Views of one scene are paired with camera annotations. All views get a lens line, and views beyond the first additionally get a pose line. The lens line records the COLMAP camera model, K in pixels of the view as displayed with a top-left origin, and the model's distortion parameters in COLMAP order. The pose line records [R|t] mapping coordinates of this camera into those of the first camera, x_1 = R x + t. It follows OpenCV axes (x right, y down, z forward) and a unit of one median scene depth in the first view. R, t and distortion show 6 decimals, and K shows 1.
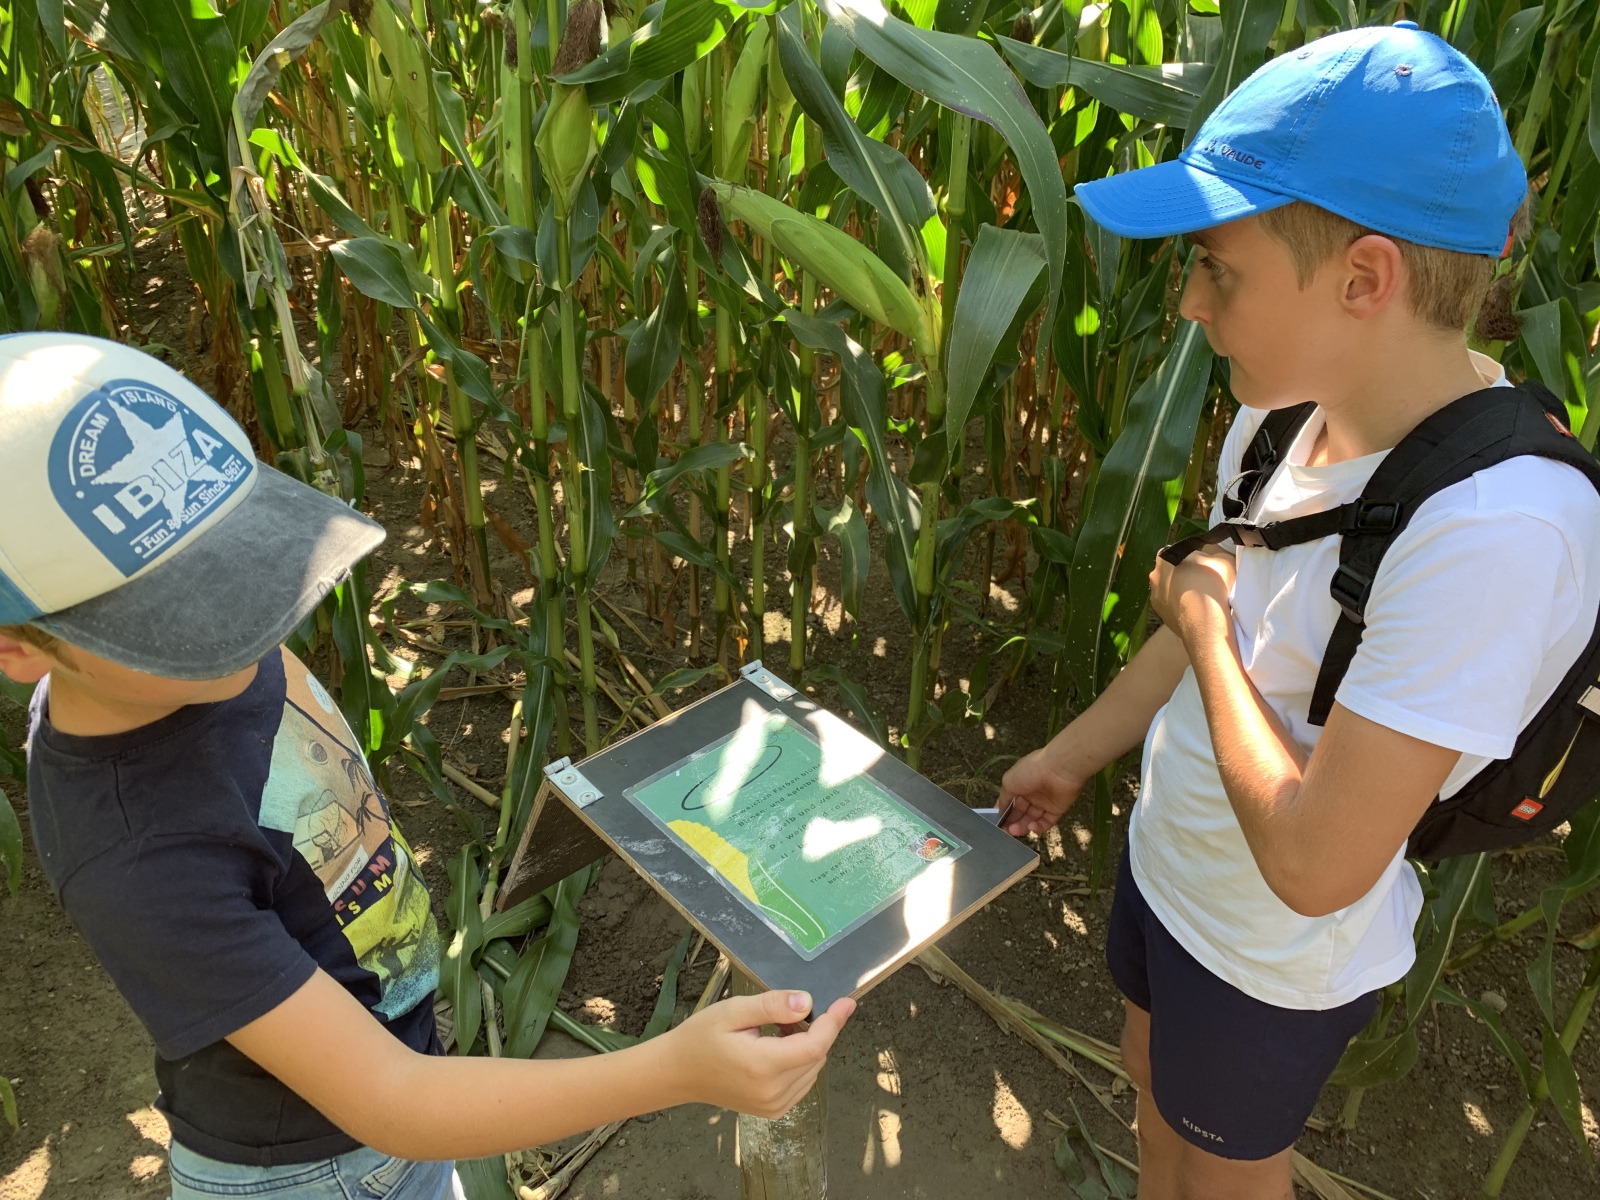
lens RADIAL K [[1204.7, 0, 800.0], [0, 1204.7, 600.0], [0, 0, 1]] dist [0.034146, -0.003696]
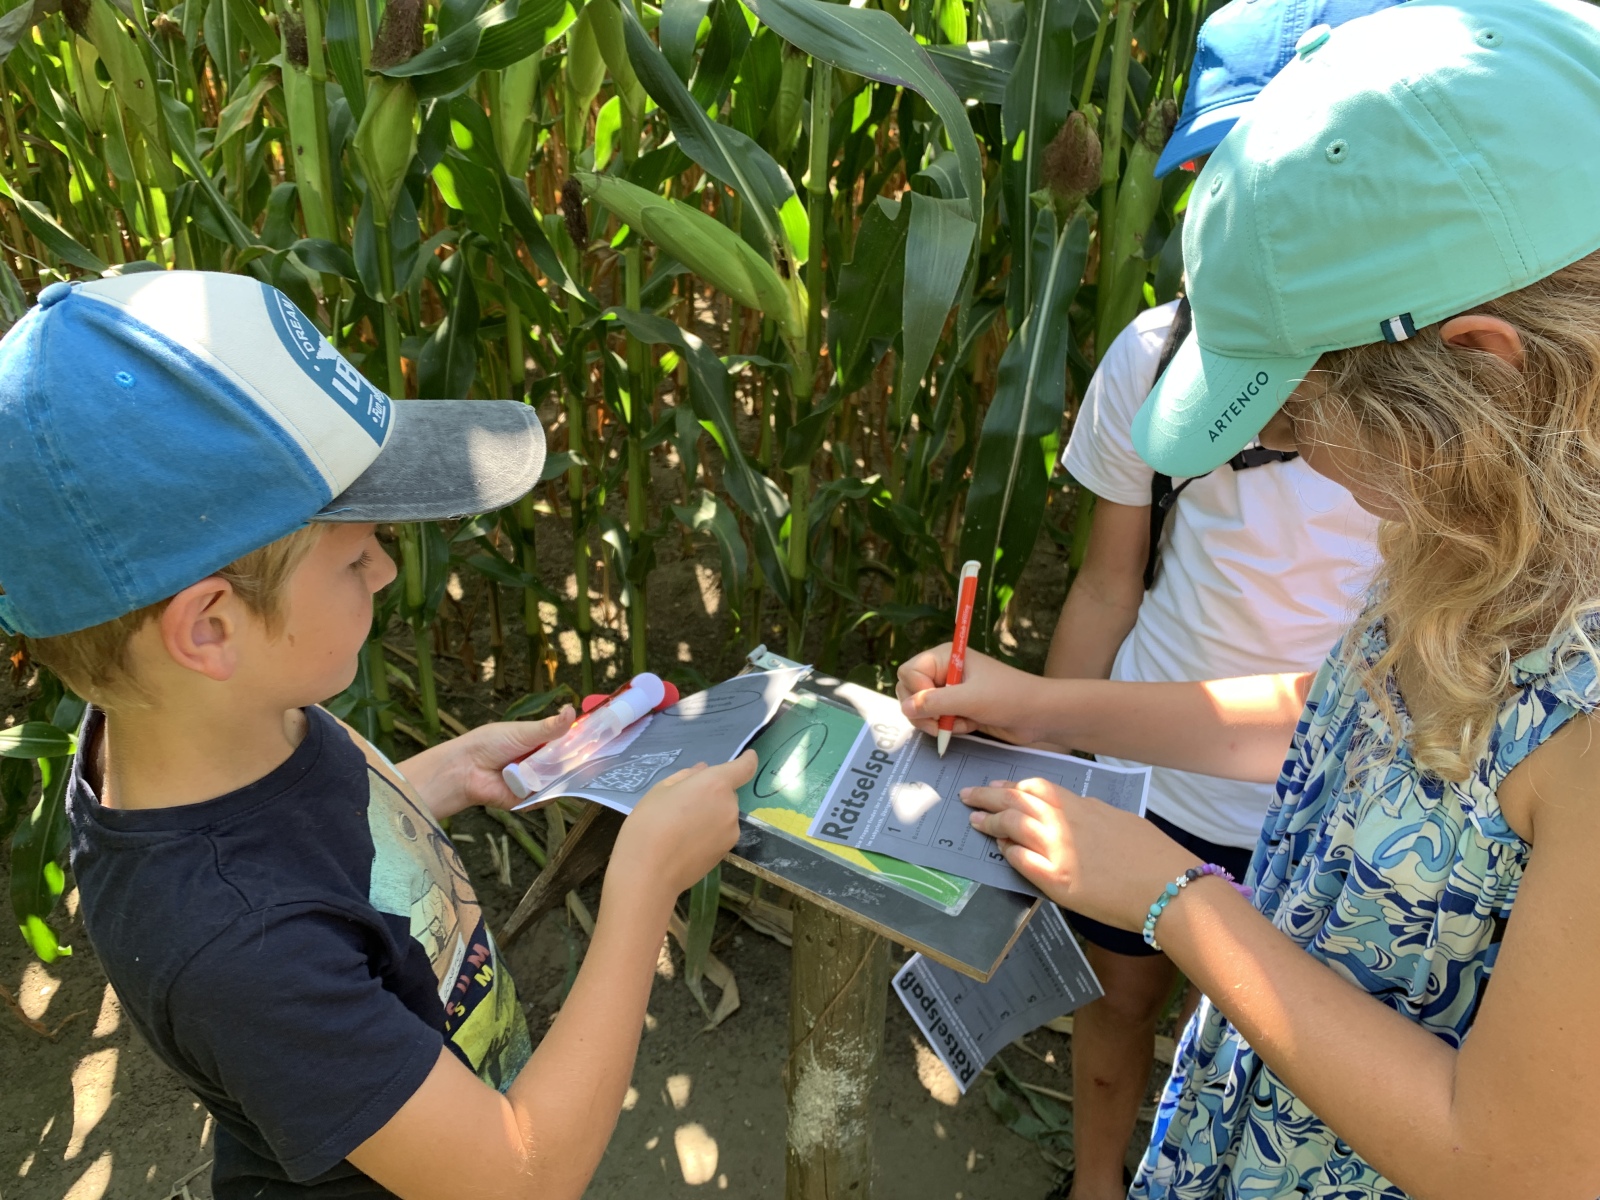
lens RADIAL K [[1210.7, 0, 800.7], [0, 1210.7, 613.3], [0, 0, 1]] dist [0.023340, -0.001307]
pose [[0.966878, -0.130791, 0.219183, -0.120569], [0.130192, 0.991339, 0.017239, 0.006066], [-0.219539, 0.011868, 0.975532, 0.018765]]
